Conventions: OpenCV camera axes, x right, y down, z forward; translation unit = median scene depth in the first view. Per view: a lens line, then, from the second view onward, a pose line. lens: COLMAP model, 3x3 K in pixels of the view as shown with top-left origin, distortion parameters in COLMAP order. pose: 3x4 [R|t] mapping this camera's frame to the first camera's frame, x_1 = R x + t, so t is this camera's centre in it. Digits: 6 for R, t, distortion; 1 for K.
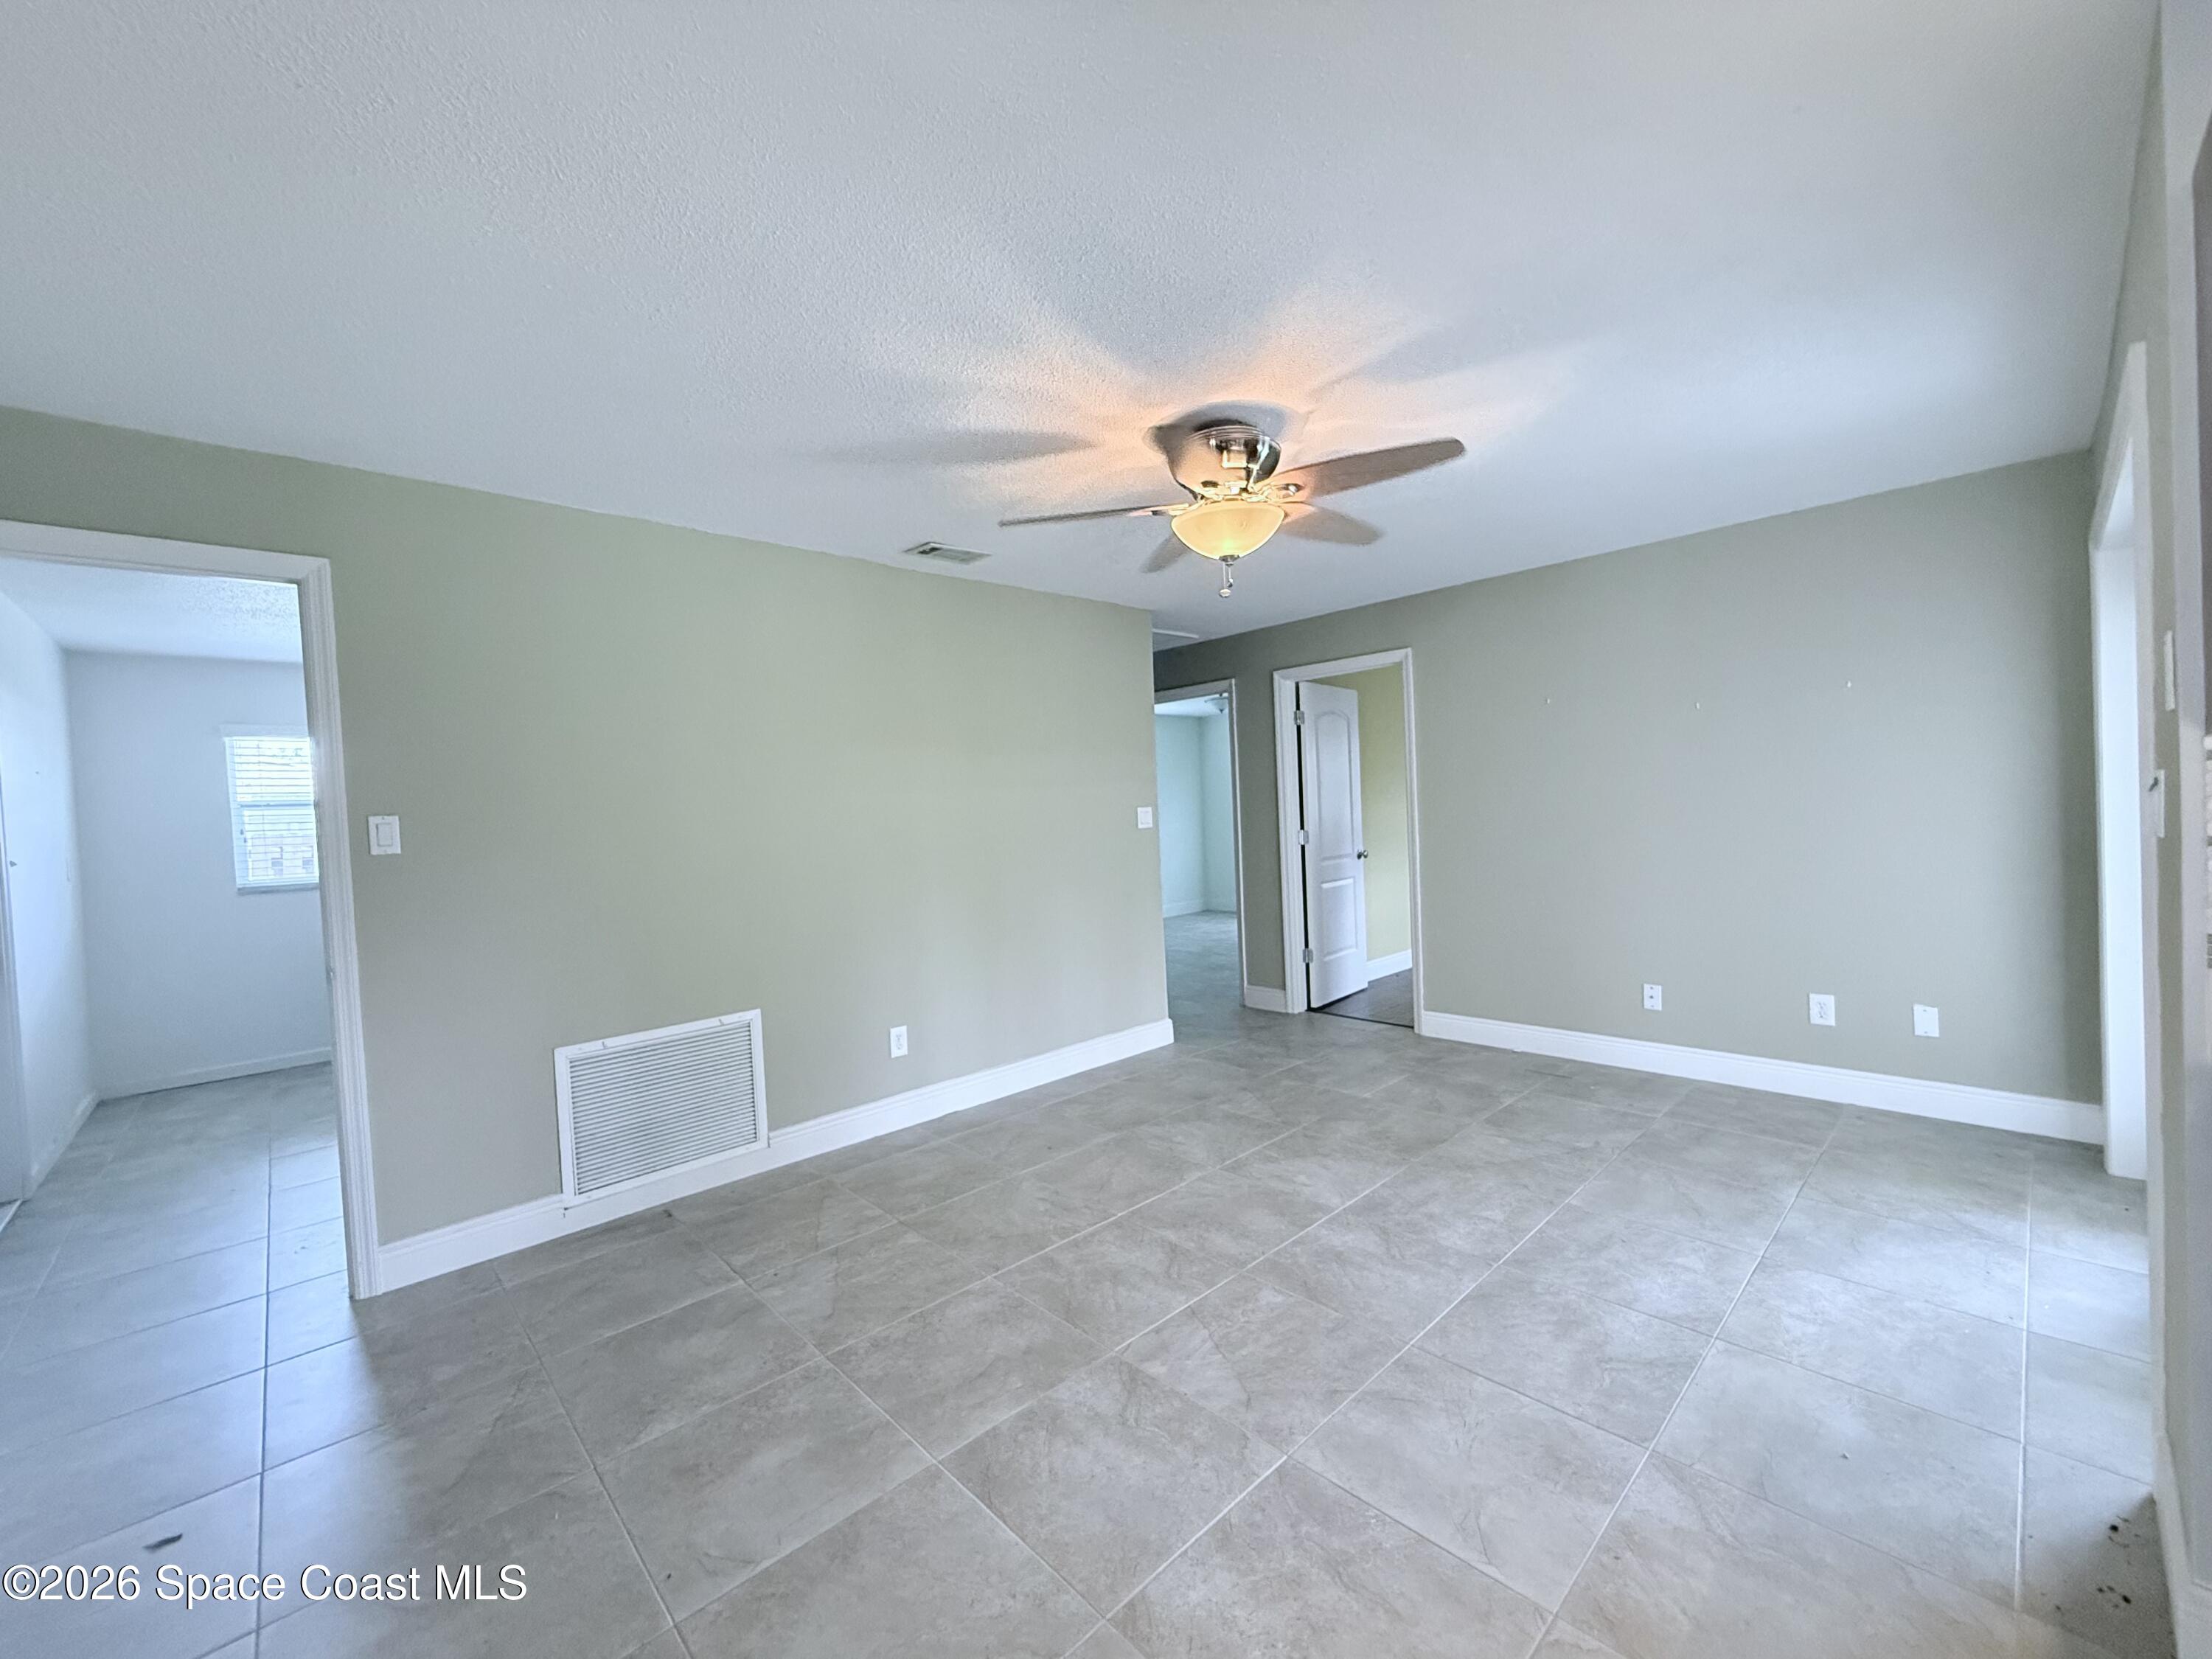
lens RADIAL K [[882.6, 0, 1096.1], [0, 882.6, 828.2], [0, 0, 1]] dist [-0.002513, 0.000526]
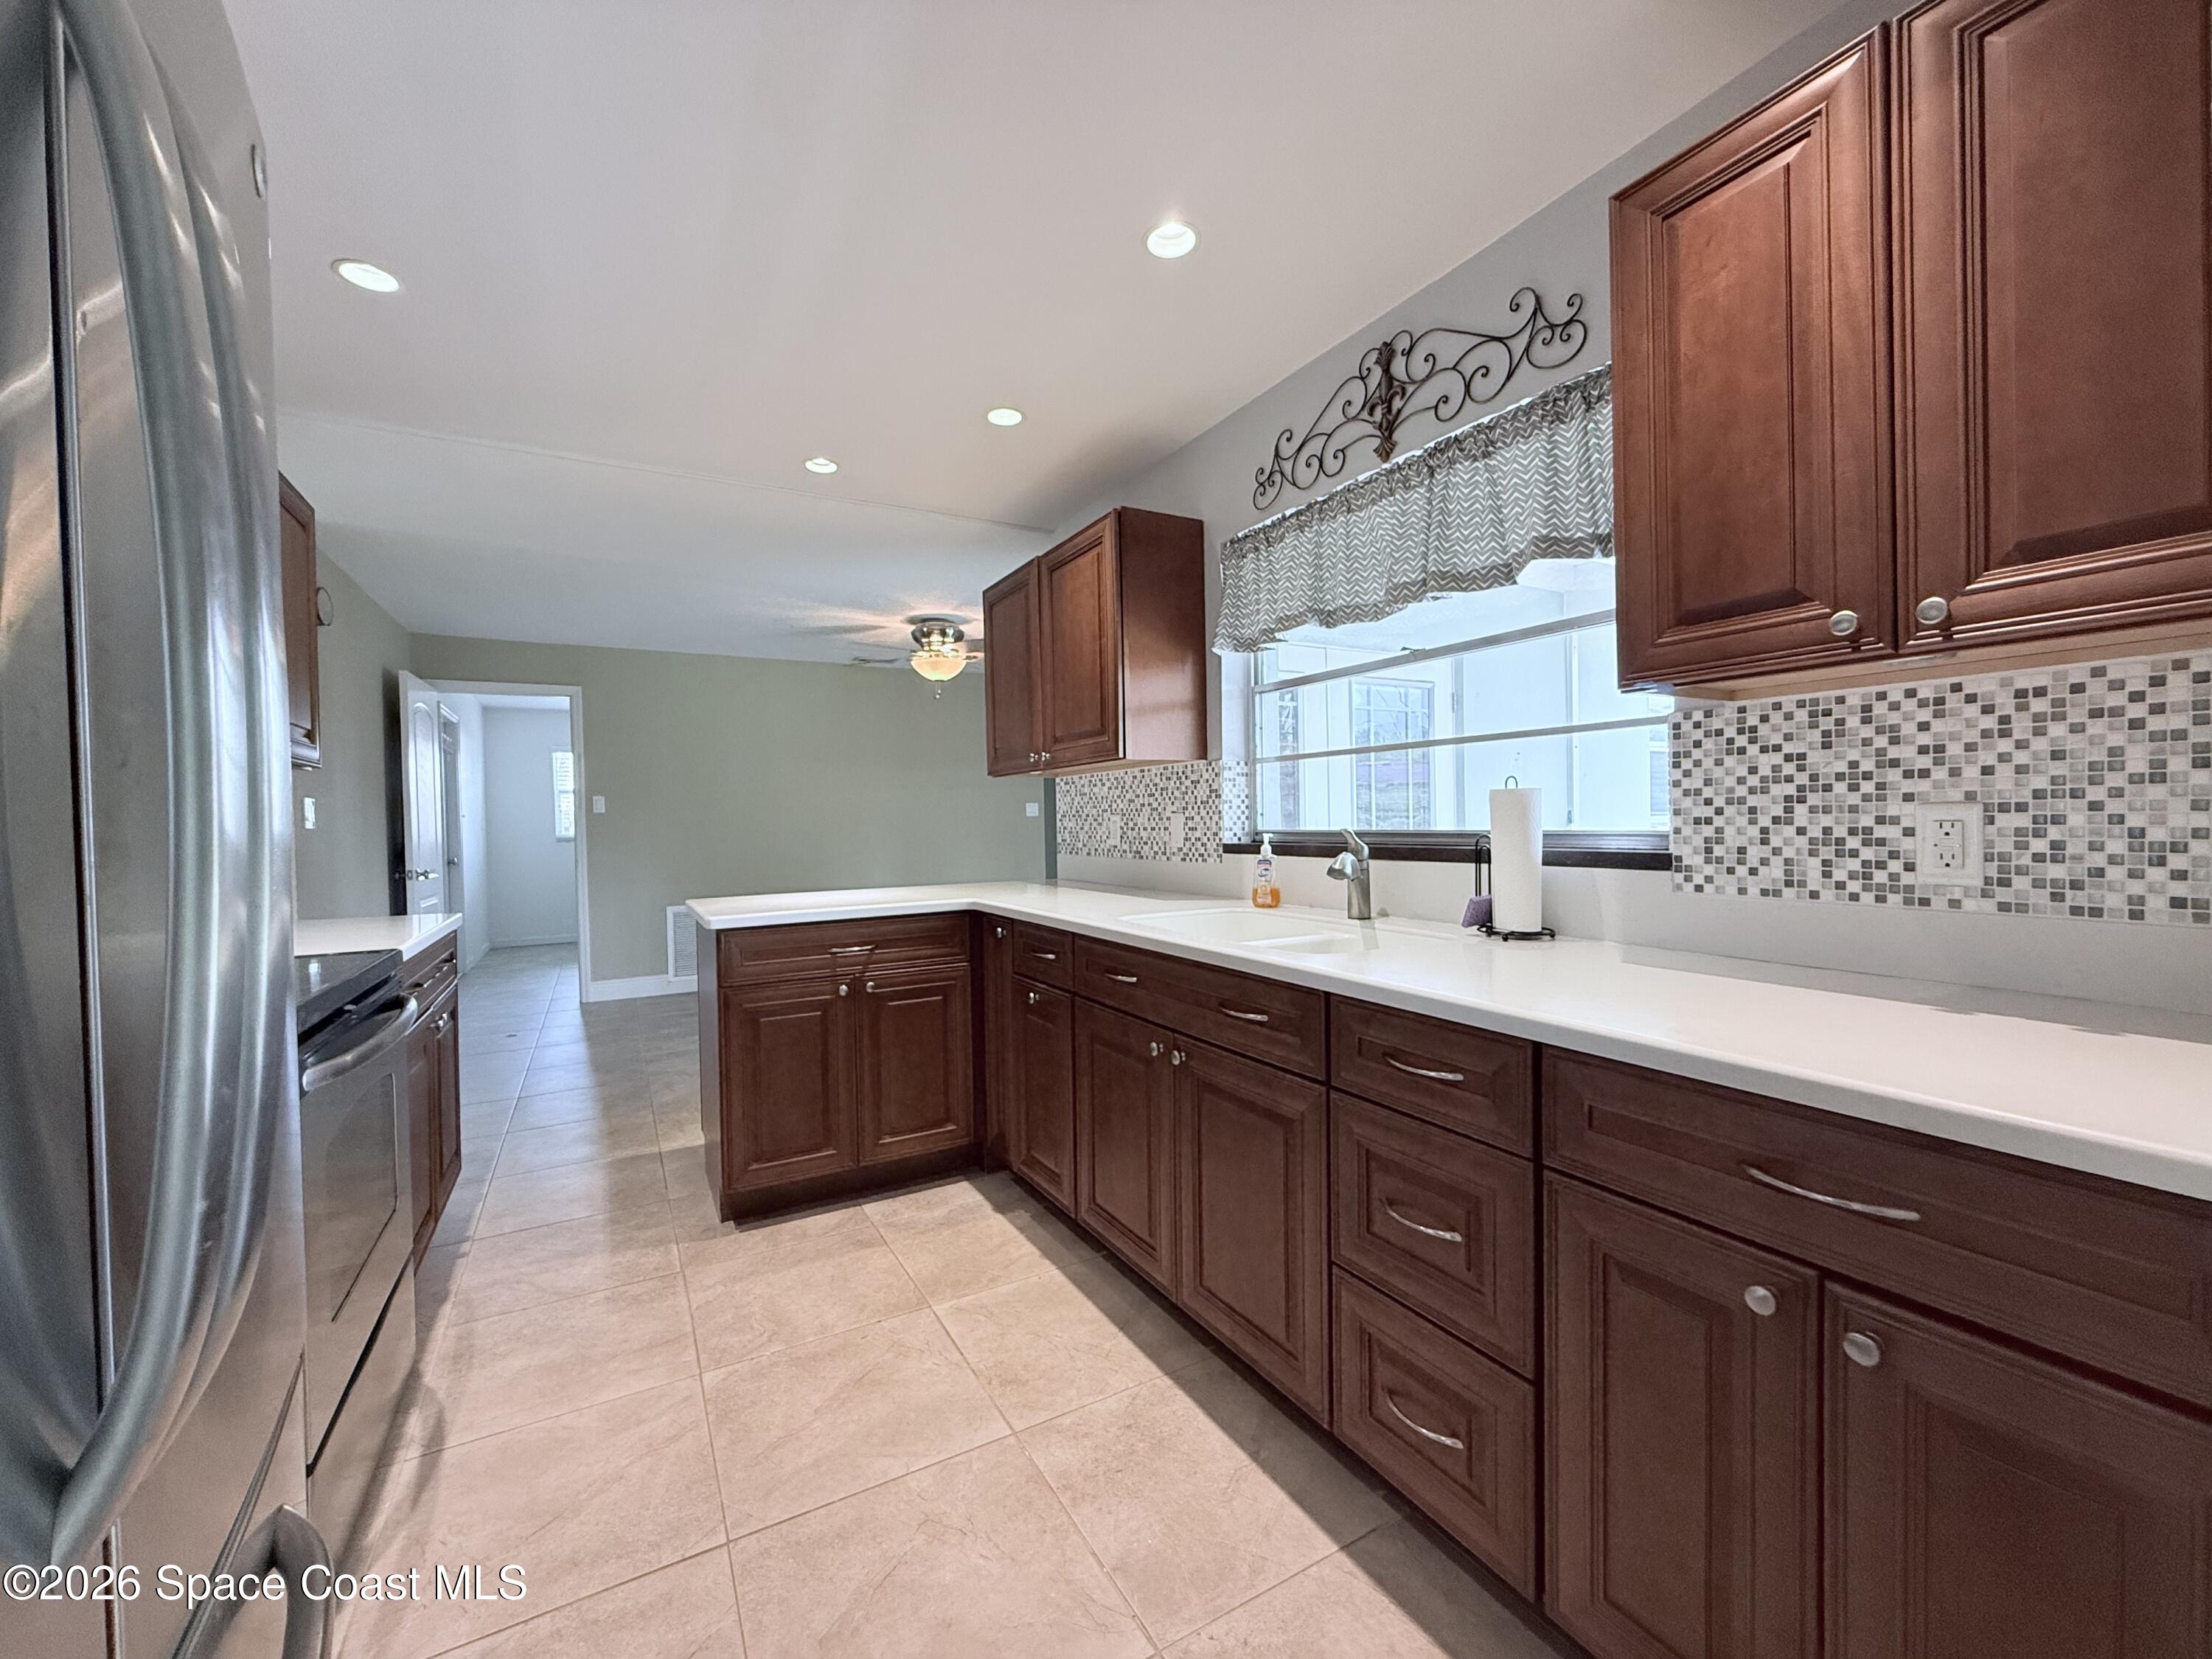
lens RADIAL K [[882.6, 0, 1099.2], [0, 882.6, 830.2], [0, 0, 1]] dist [-0.002513, 0.000526]
pose [[0.971465, 0.028149, -0.235508, 0.816792], [-0.027979, 0.999600, 0.004065, 0.022911], [0.235528, 0.002640, 0.971864, -0.753532]]
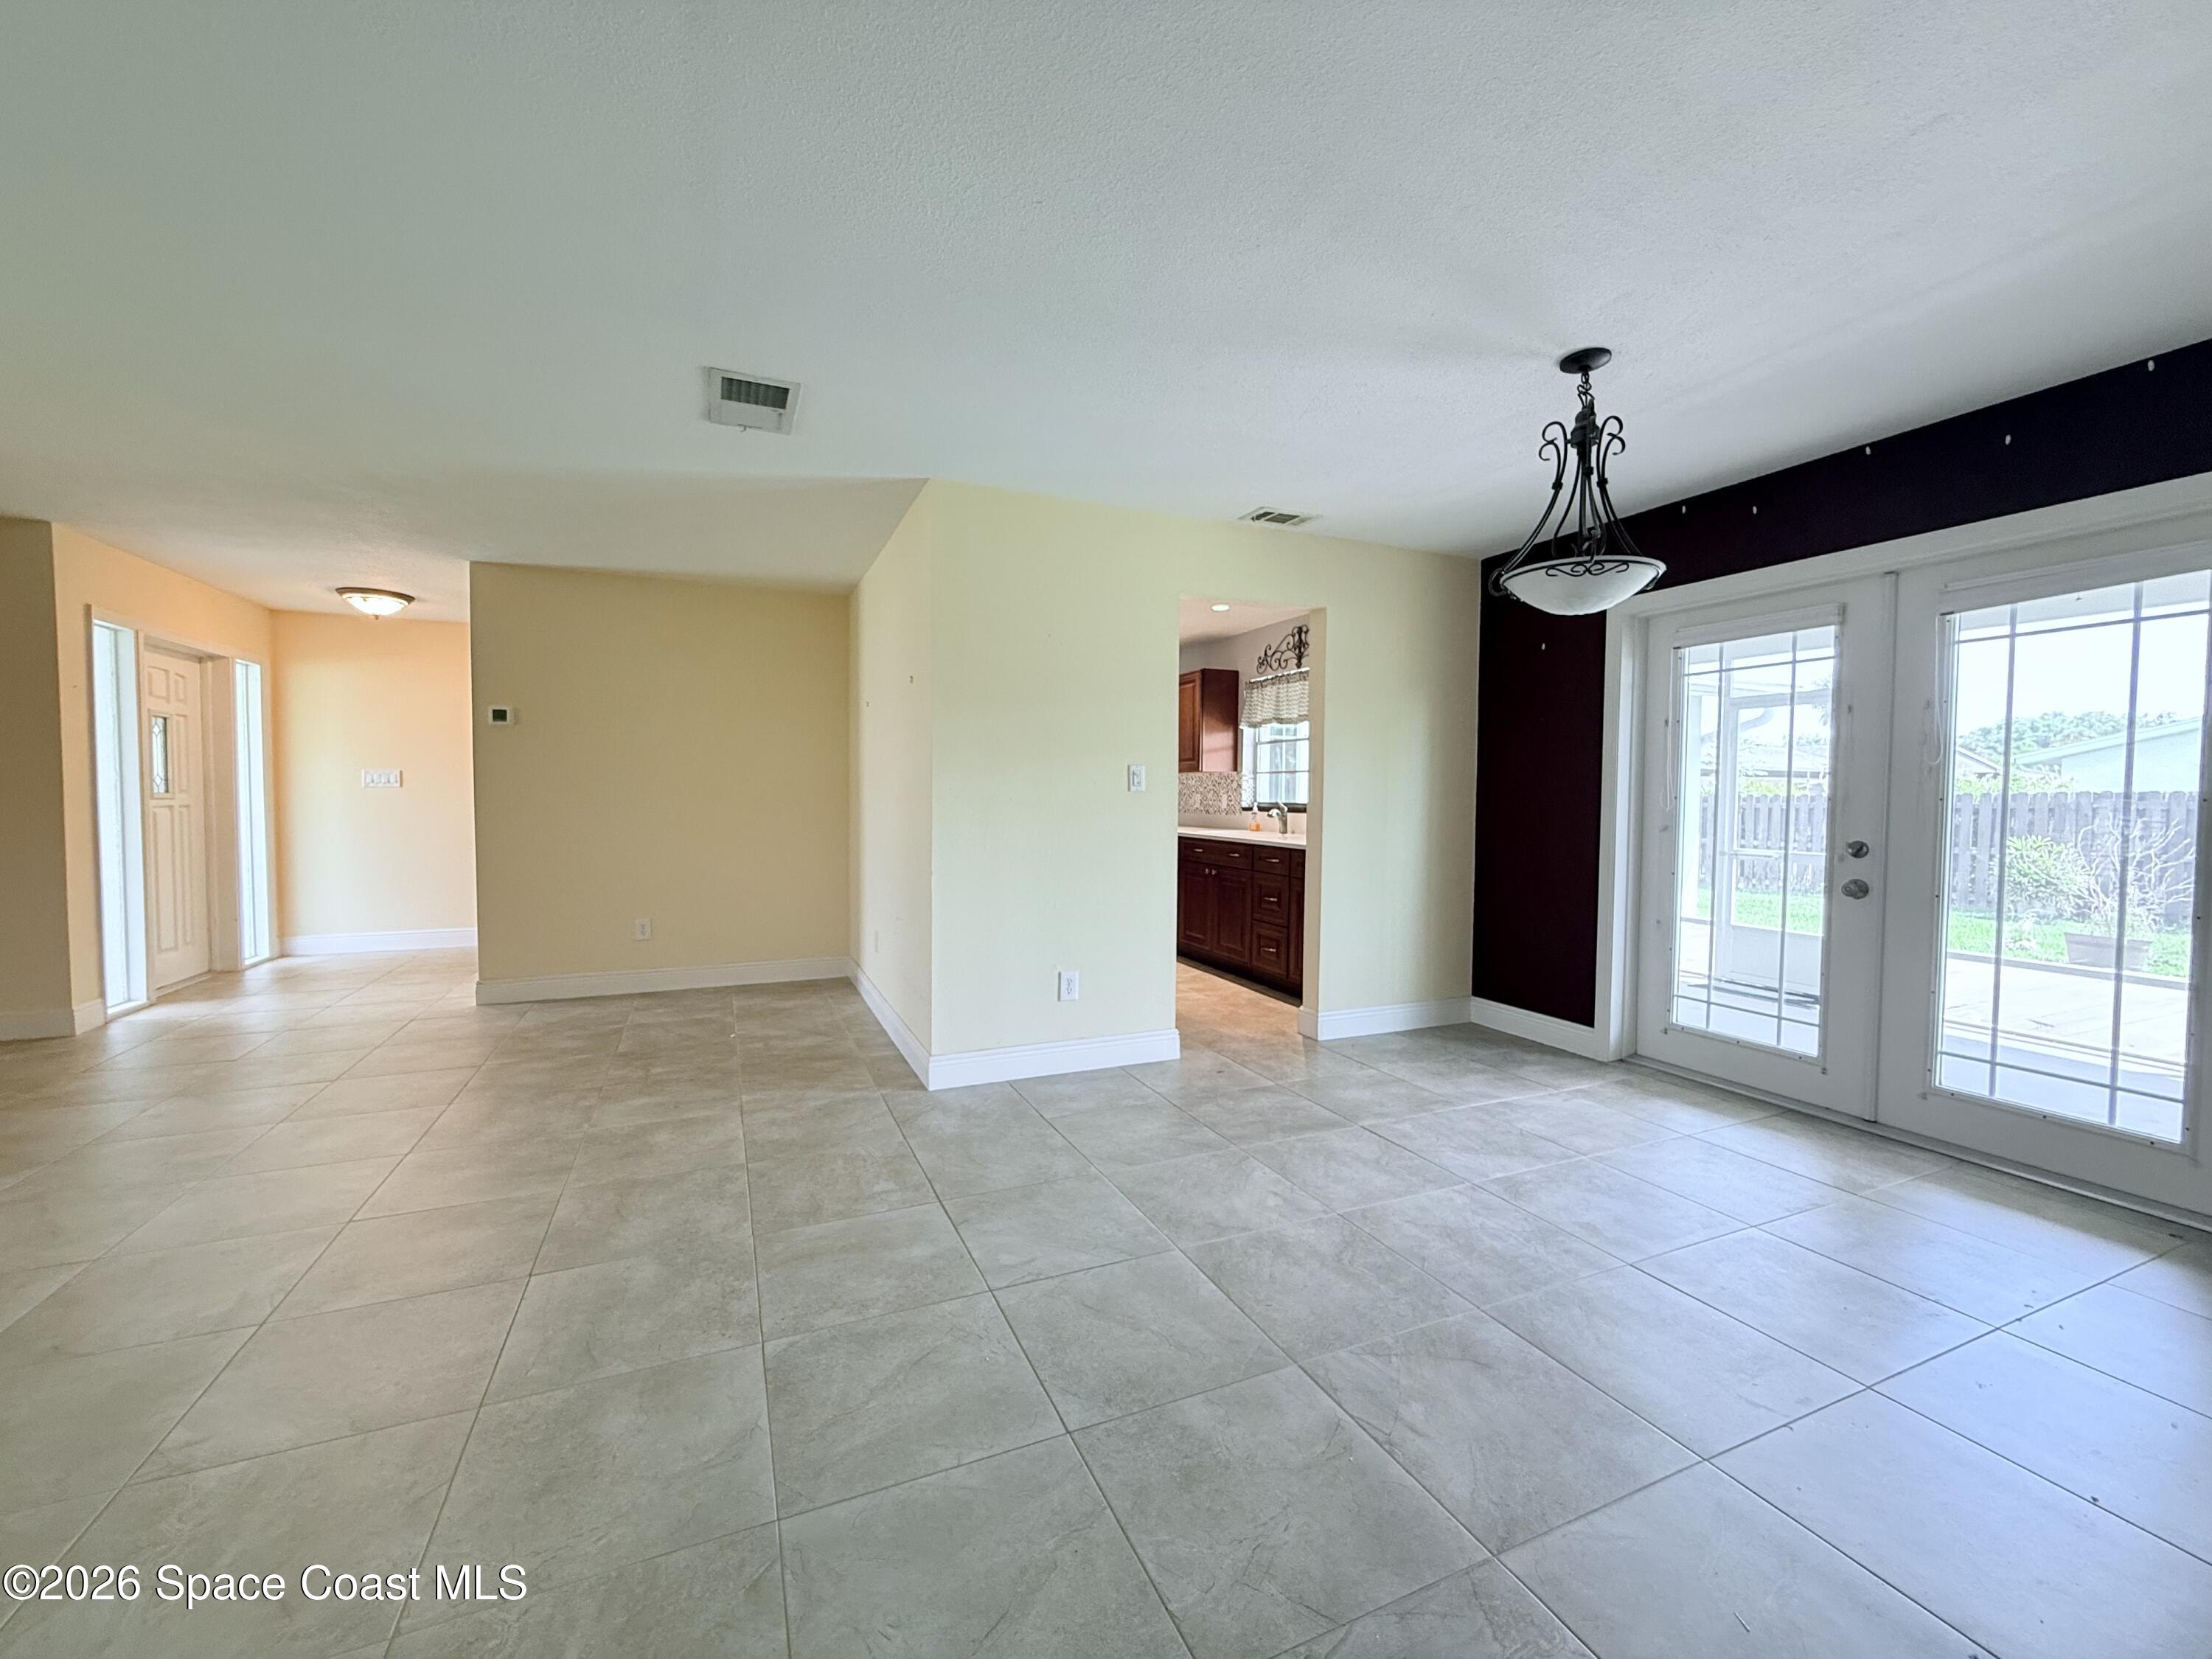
lens RADIAL K [[882.6, 0, 1095.7], [0, 882.6, 831.7], [0, 0, 1]] dist [-0.002513, 0.000526]
pose [[0.940114, 0.063971, -0.334805, 1.111048], [-0.054647, 0.997812, 0.037206, 0.035583], [0.336452, -0.016682, 0.941553, -1.977522]]
